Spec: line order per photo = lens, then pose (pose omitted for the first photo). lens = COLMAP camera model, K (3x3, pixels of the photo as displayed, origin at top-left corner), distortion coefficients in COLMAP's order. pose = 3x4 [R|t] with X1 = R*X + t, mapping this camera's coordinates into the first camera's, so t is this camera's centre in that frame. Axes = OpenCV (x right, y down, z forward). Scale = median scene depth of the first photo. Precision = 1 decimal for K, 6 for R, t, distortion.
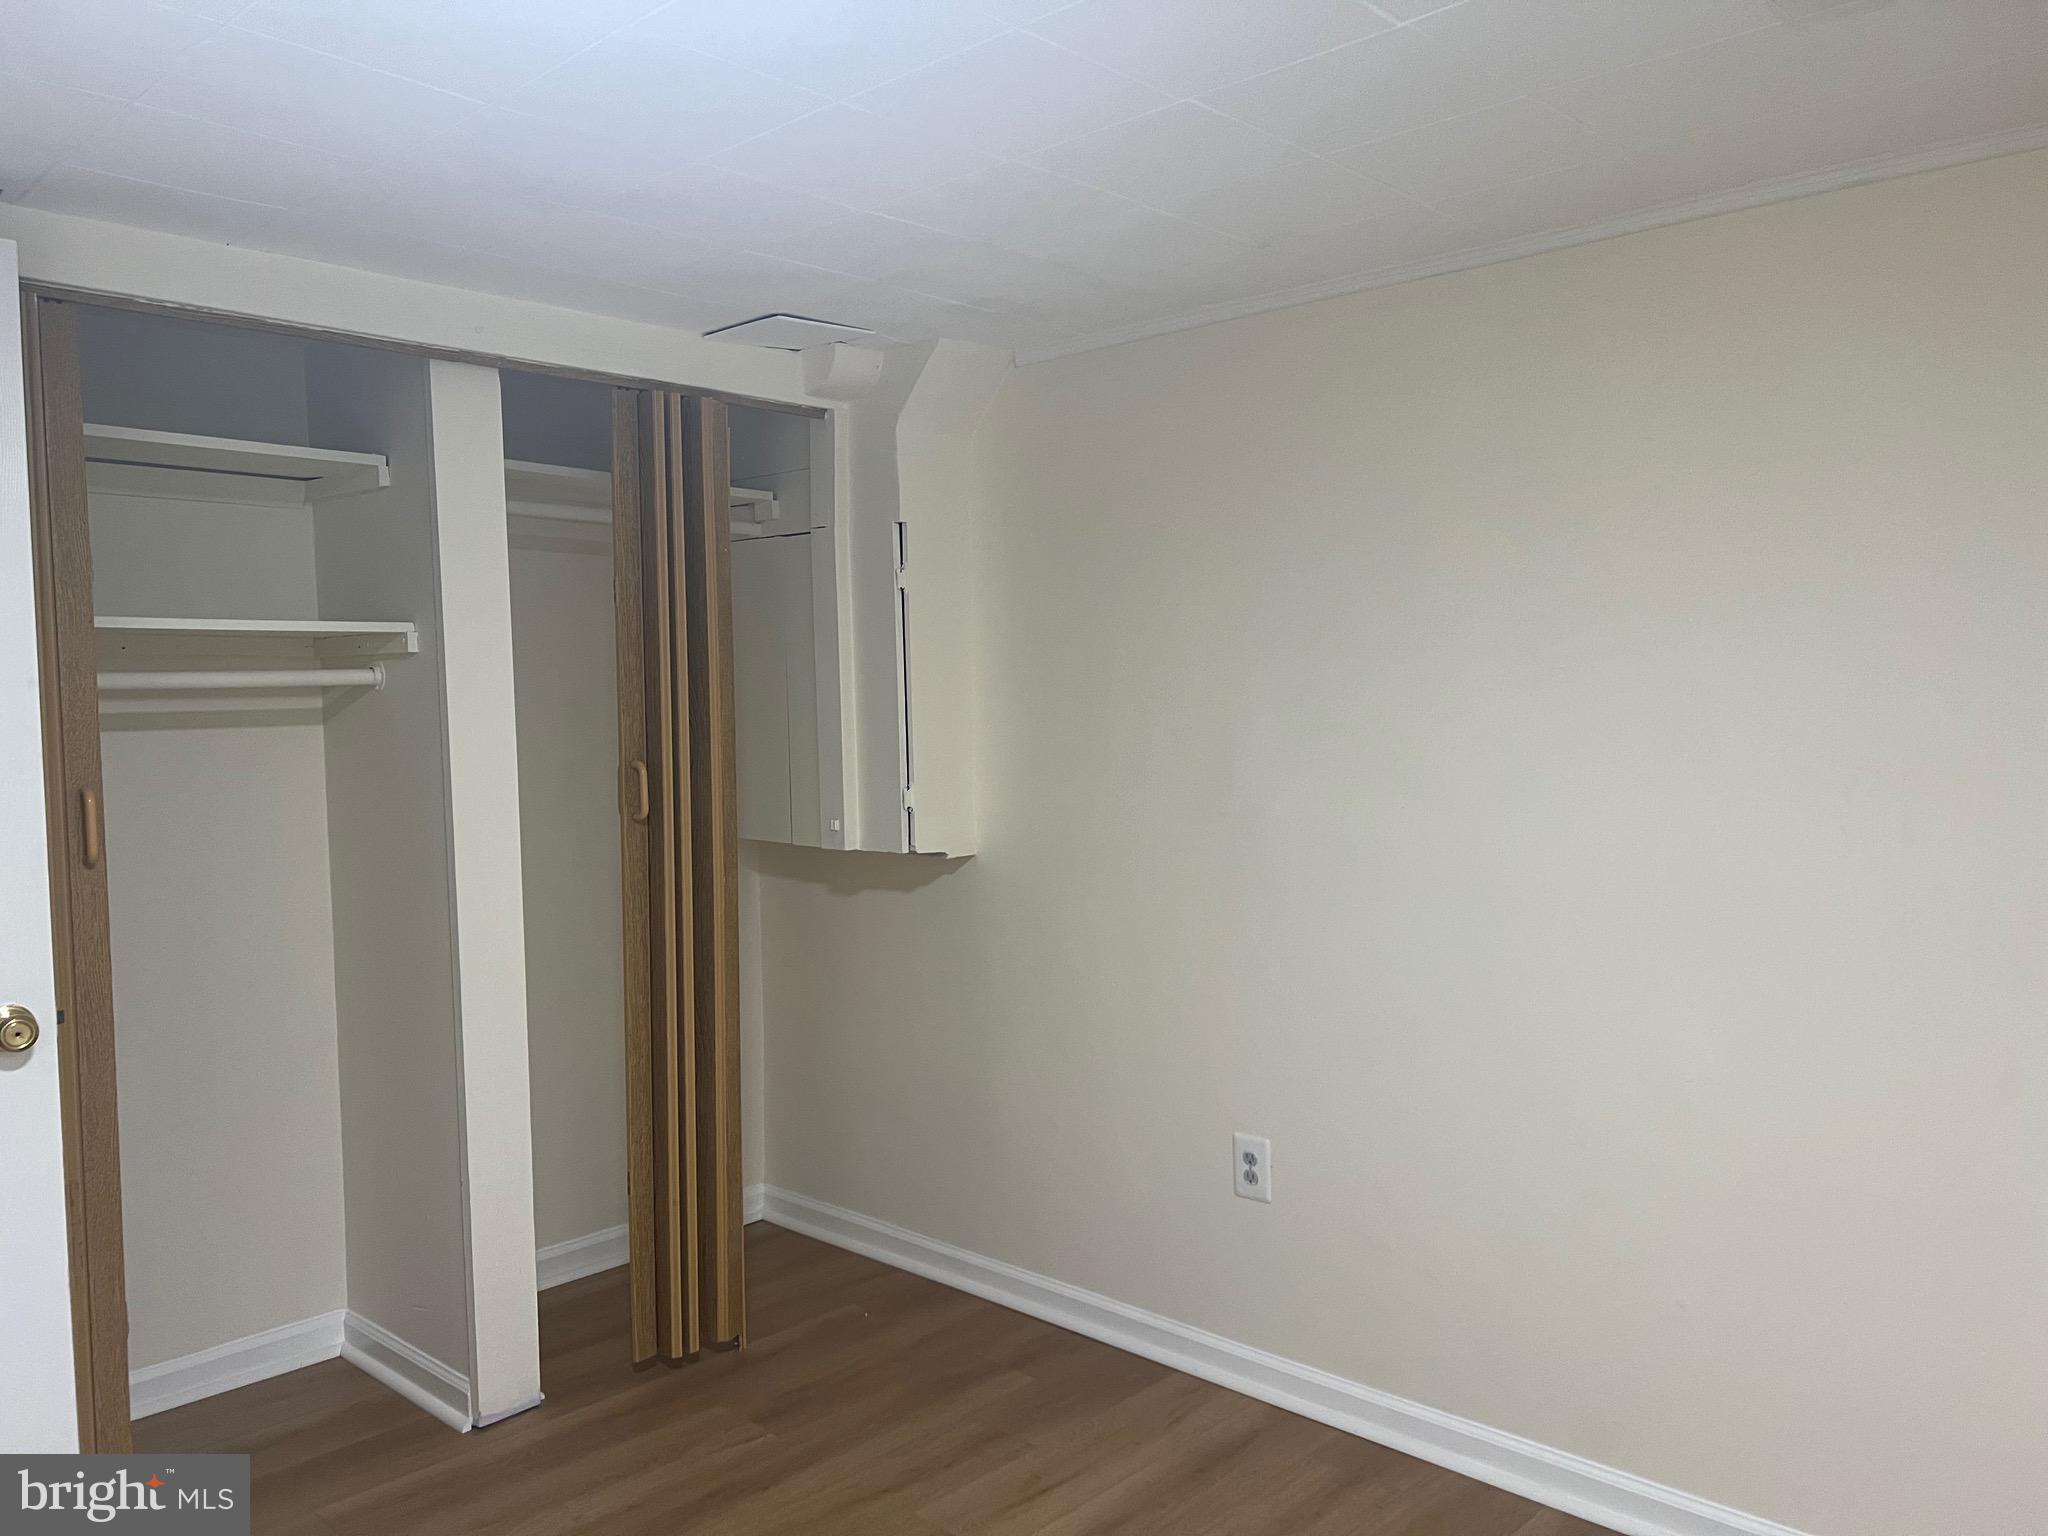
lens RADIAL K [[1523.2, 0, 1025.2], [0, 1523.2, 769.5], [0, 0, 1]] dist [0.032774, -0.023450]
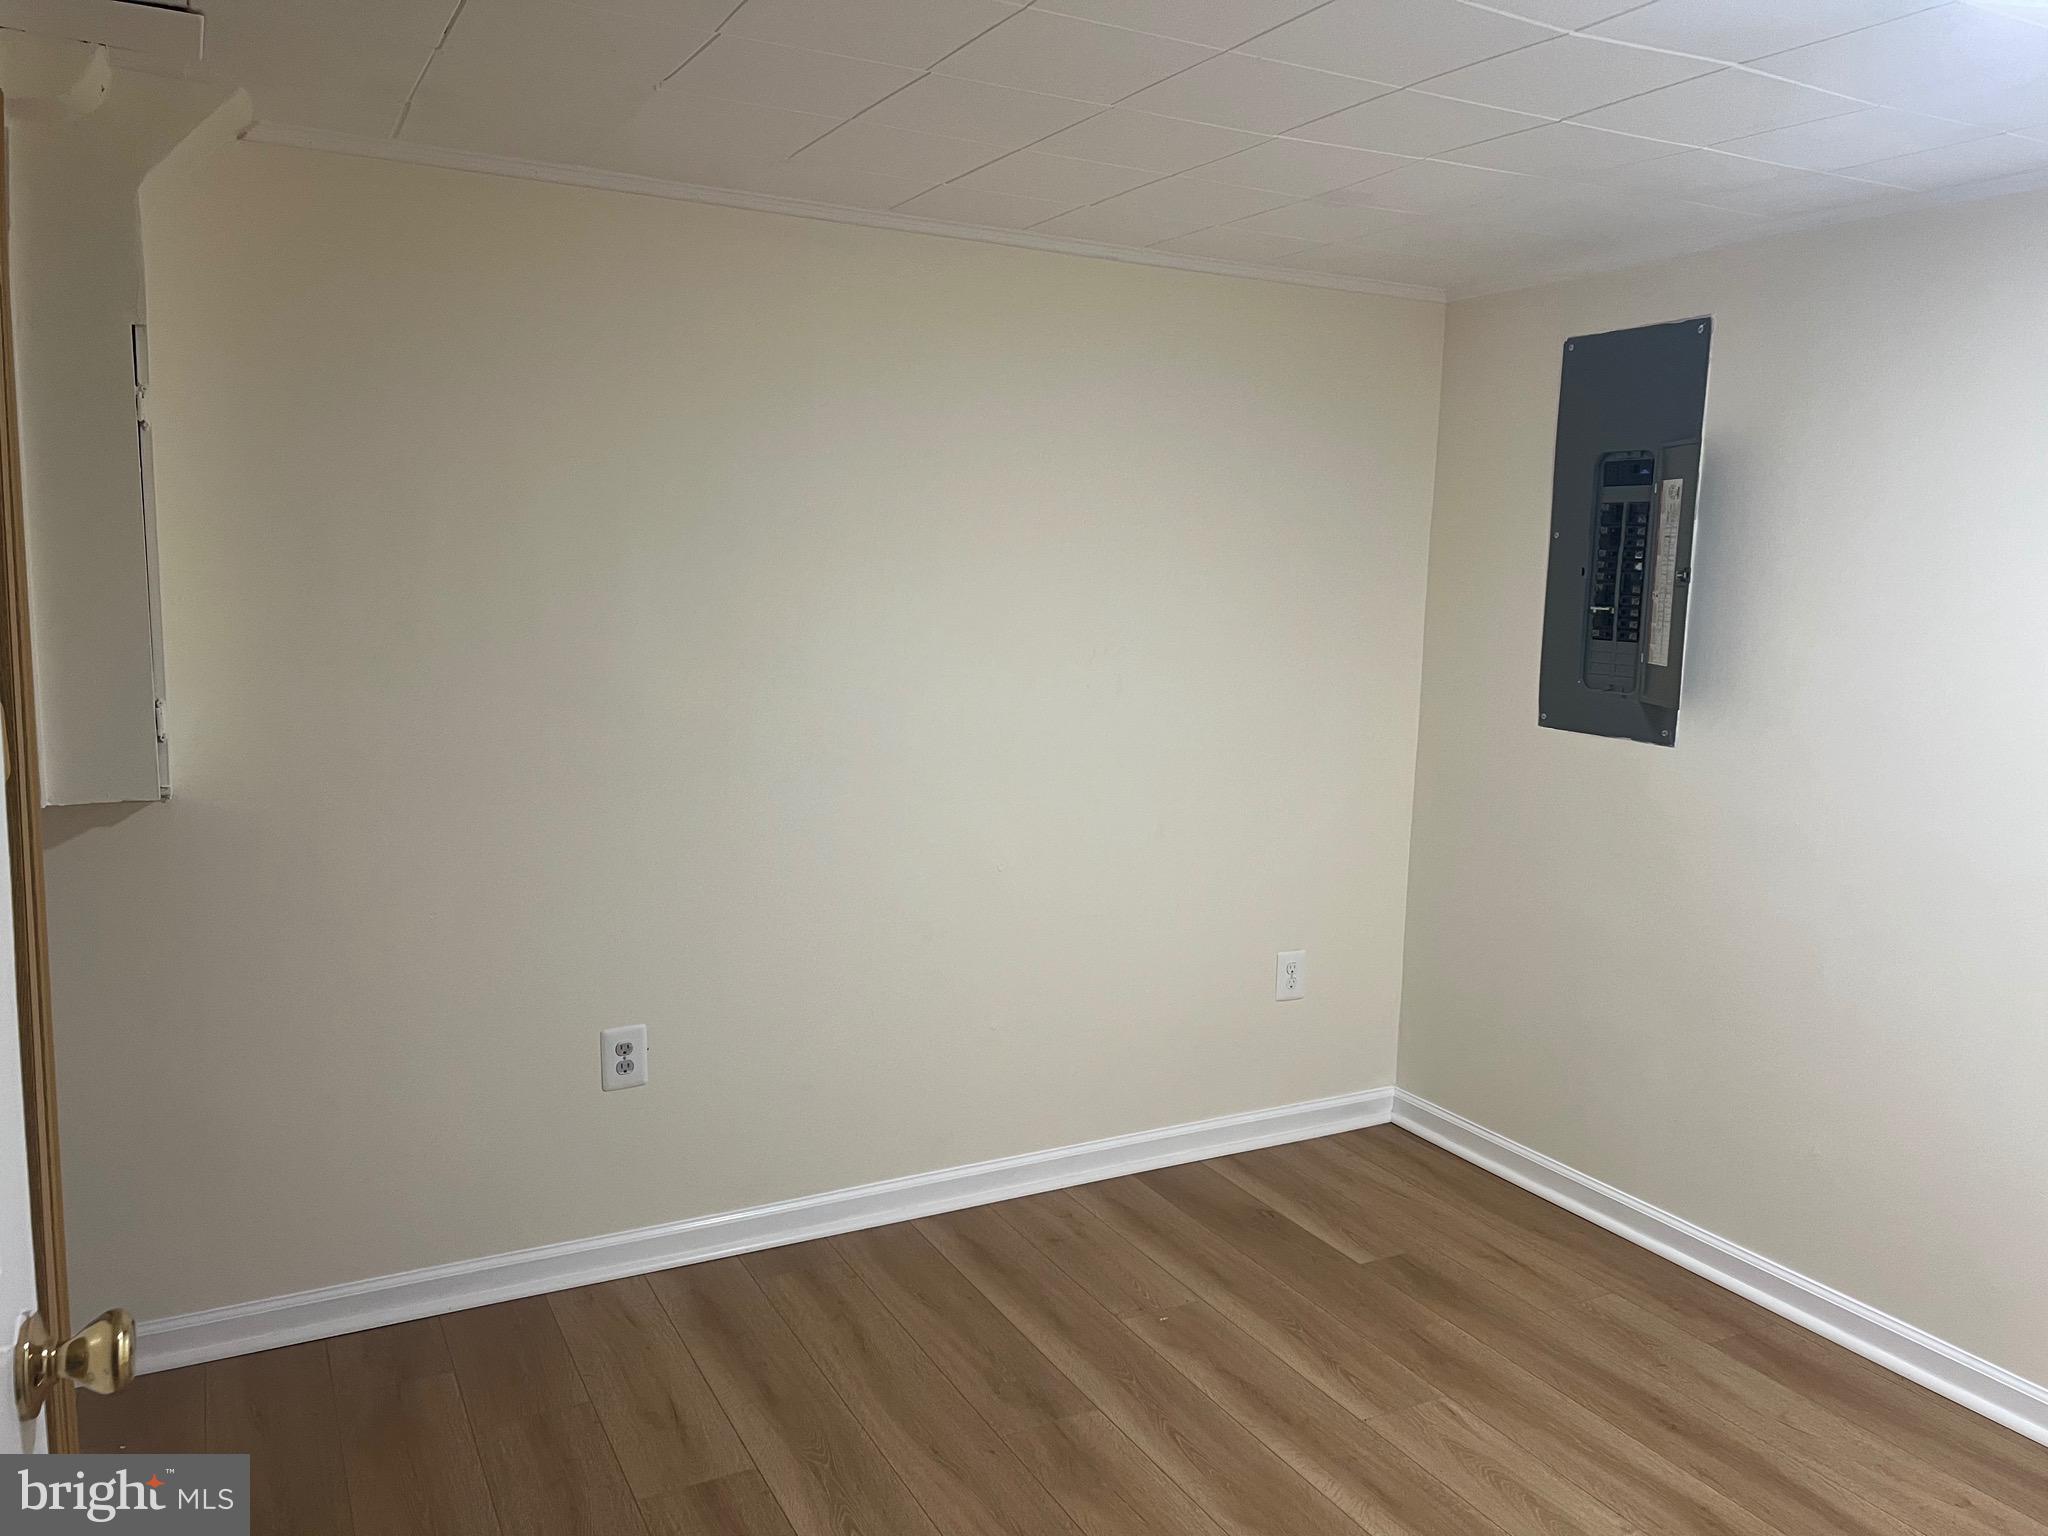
lens RADIAL K [[1523.2, 0, 1024.1], [0, 1523.2, 766.8], [0, 0, 1]] dist [0.032774, -0.023450]
pose [[0.338267, -0.106936, 0.934955, -0.680059], [0.029687, 0.994241, 0.102976, -0.024334], [-0.940582, -0.007078, 0.339493, 0.414925]]
